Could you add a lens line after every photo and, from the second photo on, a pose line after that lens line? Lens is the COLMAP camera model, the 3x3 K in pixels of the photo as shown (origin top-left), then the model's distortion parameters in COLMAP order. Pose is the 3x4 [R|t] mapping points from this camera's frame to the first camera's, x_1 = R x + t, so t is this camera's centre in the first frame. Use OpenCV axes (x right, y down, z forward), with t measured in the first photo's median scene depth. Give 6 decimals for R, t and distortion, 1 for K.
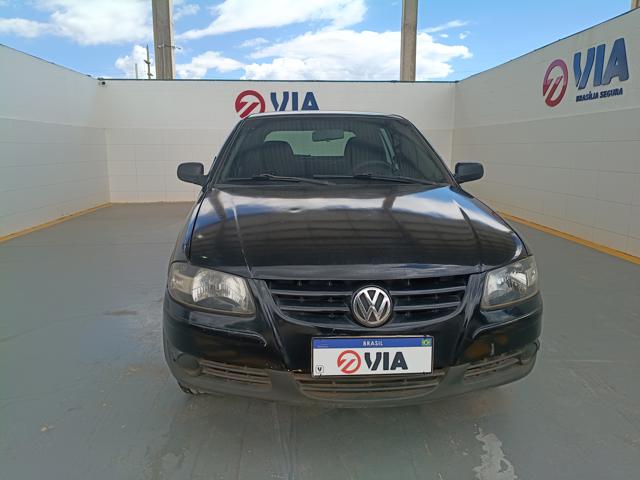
lens RADIAL K [[493.7, 0, 320.0], [0, 493.7, 240.0], [0, 0, 1]] dist [0.034541, -0.065584]
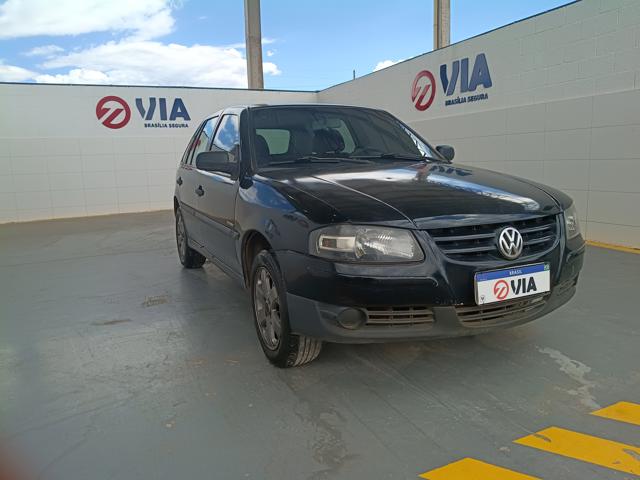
lens RADIAL K [[493.7, 0, 320.0], [0, 493.7, 240.0], [0, 0, 1]] dist [0.034541, -0.065584]
pose [[0.930291, -0.087842, 0.356150, -0.213633], [0.098056, 0.995124, -0.010688, 0.025826], [-0.353474, 0.044866, 0.934368, 0.003748]]
